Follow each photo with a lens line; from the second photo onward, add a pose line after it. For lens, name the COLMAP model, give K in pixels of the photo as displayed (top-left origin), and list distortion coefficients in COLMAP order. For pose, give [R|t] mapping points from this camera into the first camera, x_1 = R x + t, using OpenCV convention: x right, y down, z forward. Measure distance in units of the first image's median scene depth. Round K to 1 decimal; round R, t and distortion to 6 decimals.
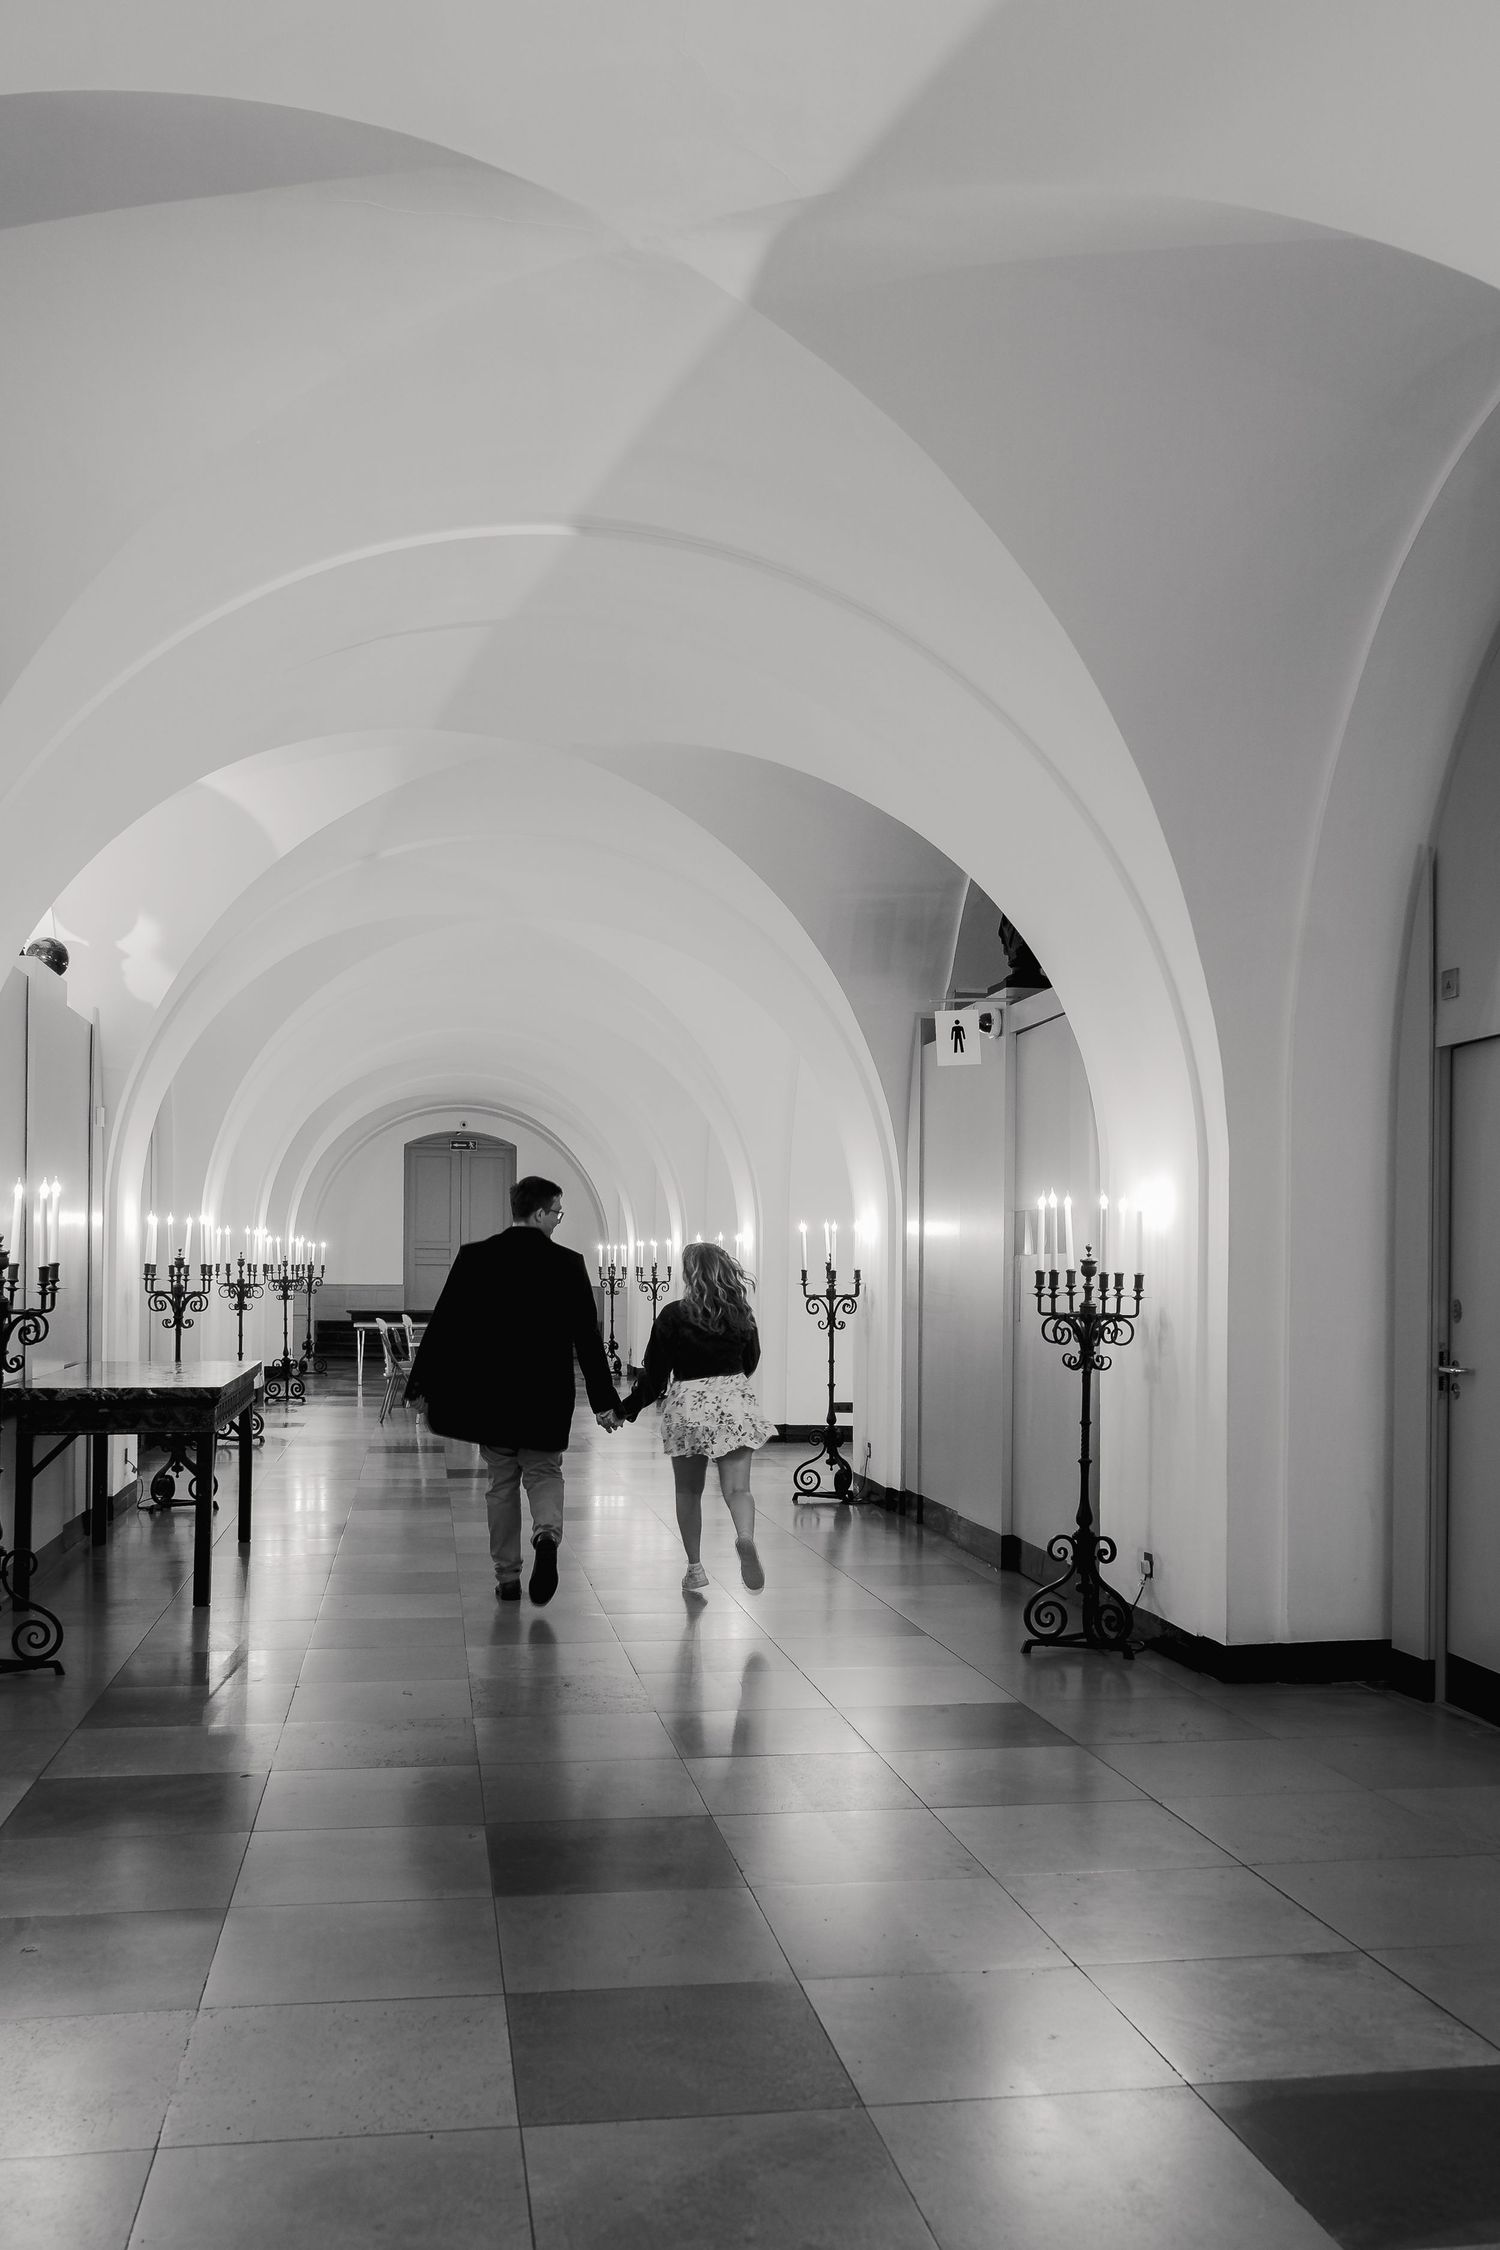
lens RADIAL K [[2064.5, 0, 766.8], [0, 2064.5, 1283.3], [0, 0, 1]] dist [-0.007736, 0.001060]
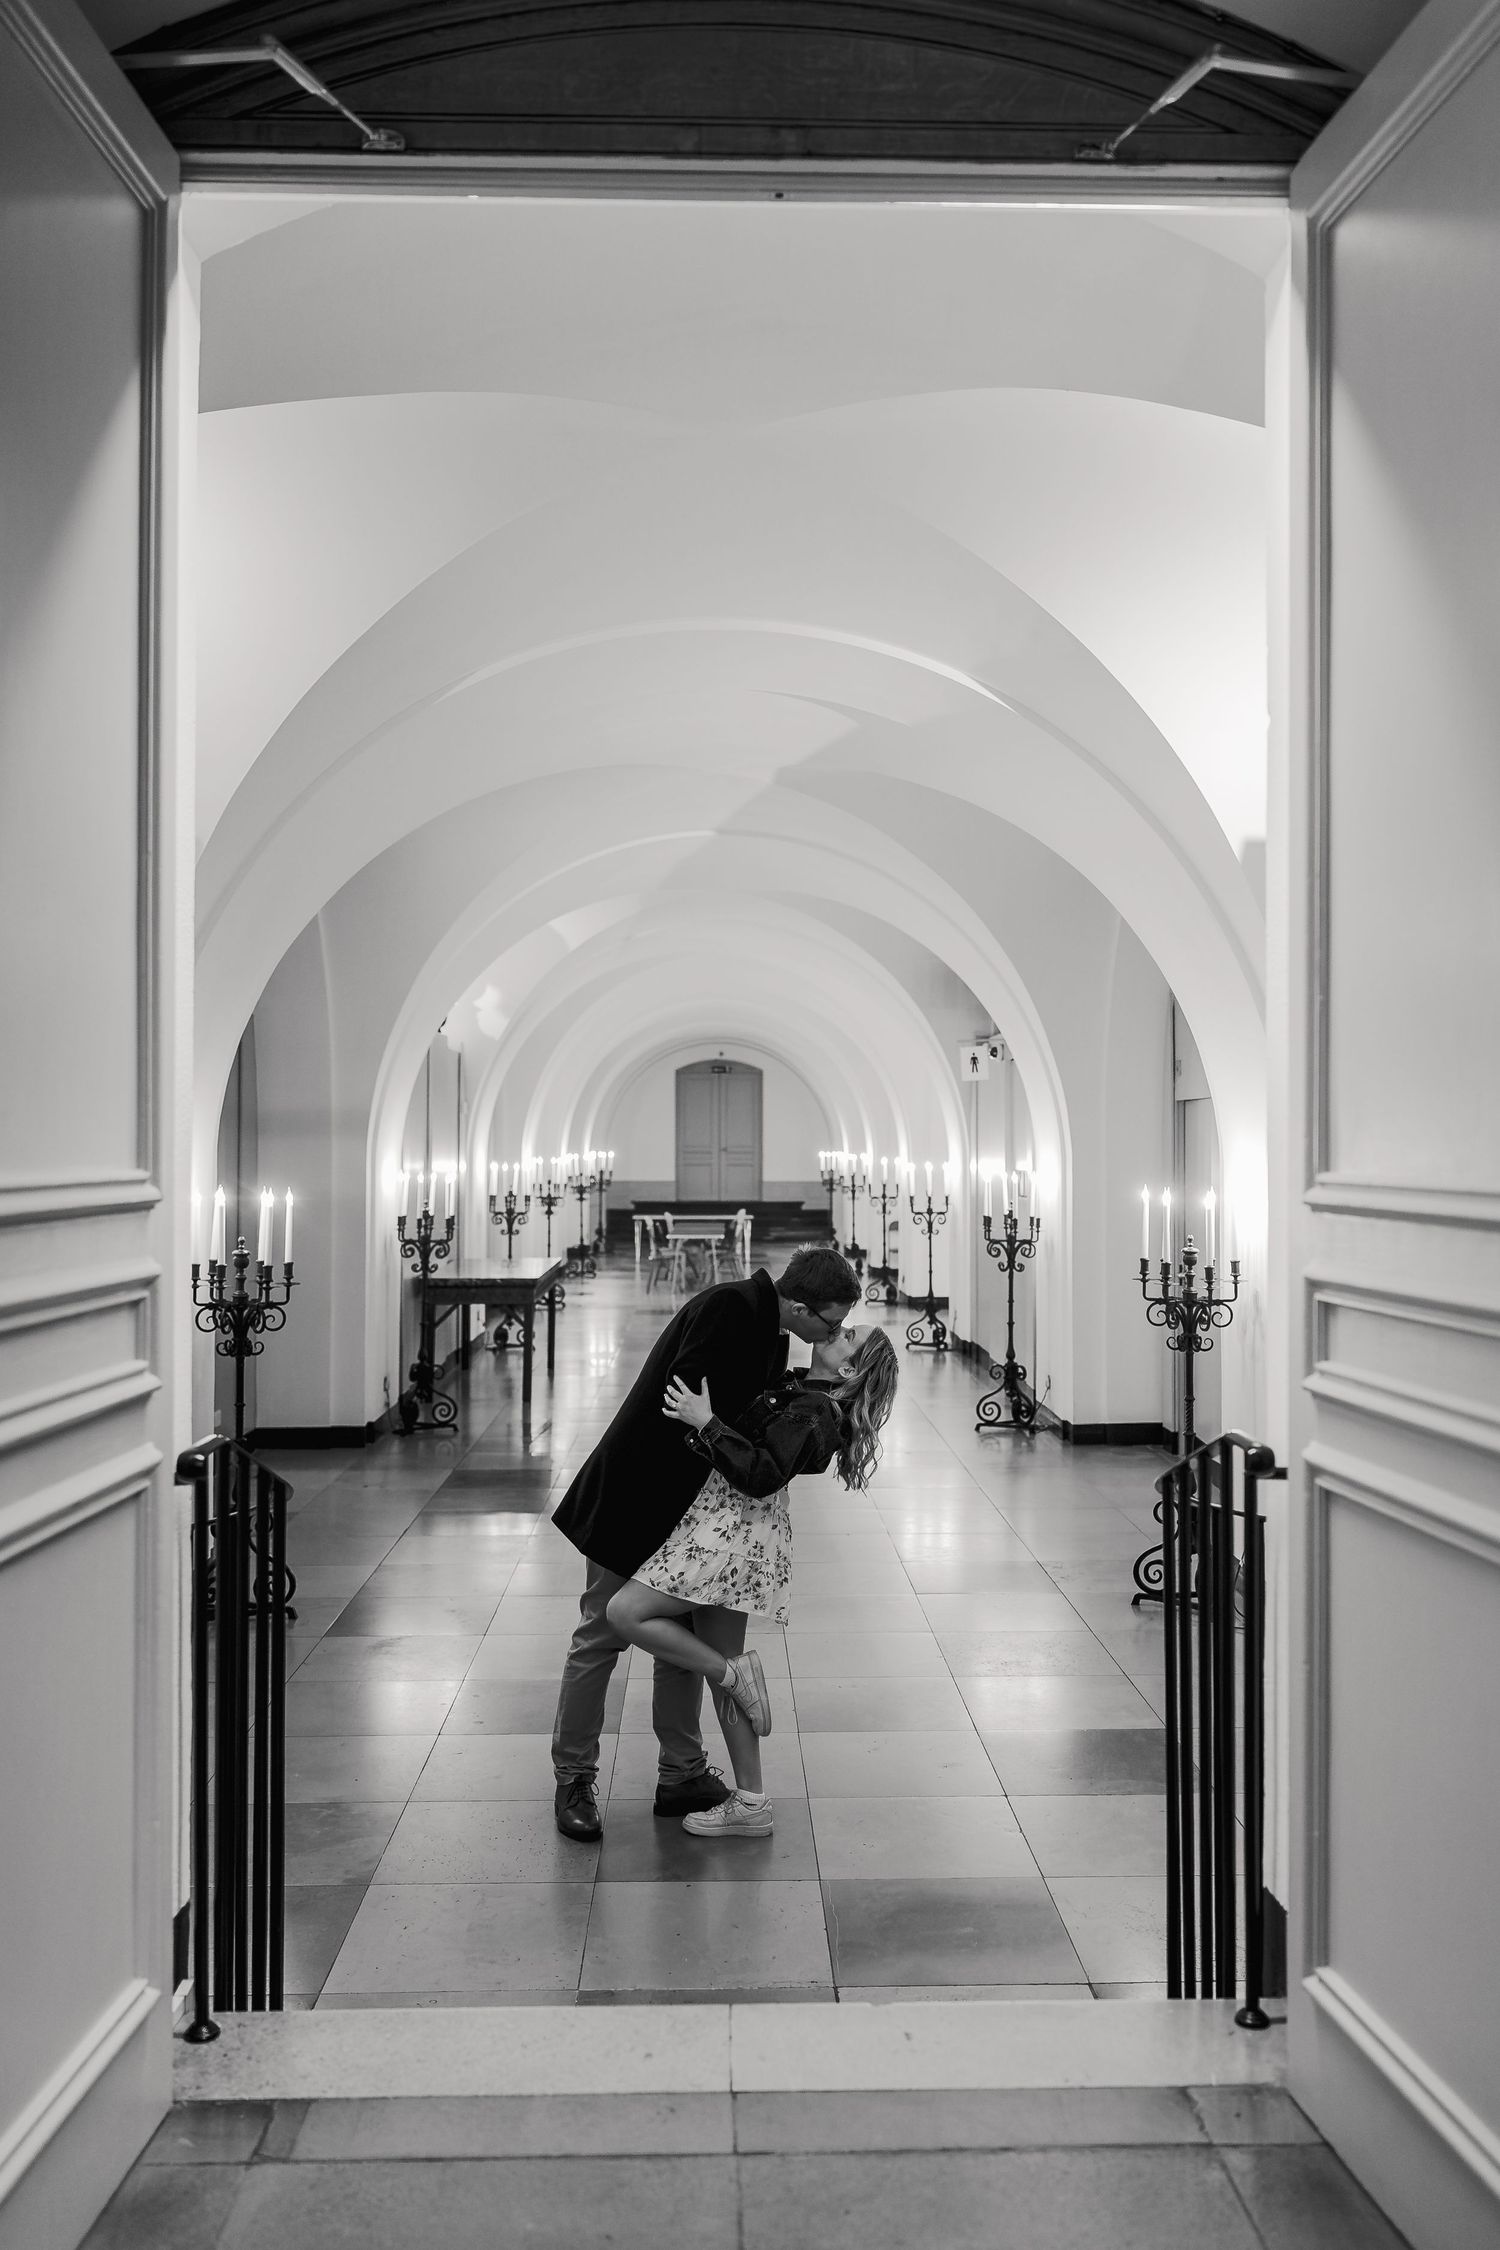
lens RADIAL K [[1973.7, 0, 743.3], [0, 1973.7, 1087.8], [0, 0, 1]] dist [0.015923, 0.012167]
pose [[0.988339, -0.011014, -0.151870, 0.123481], [0.006135, 0.999451, -0.032561, -0.040929], [0.152145, 0.031250, 0.987864, -0.474988]]
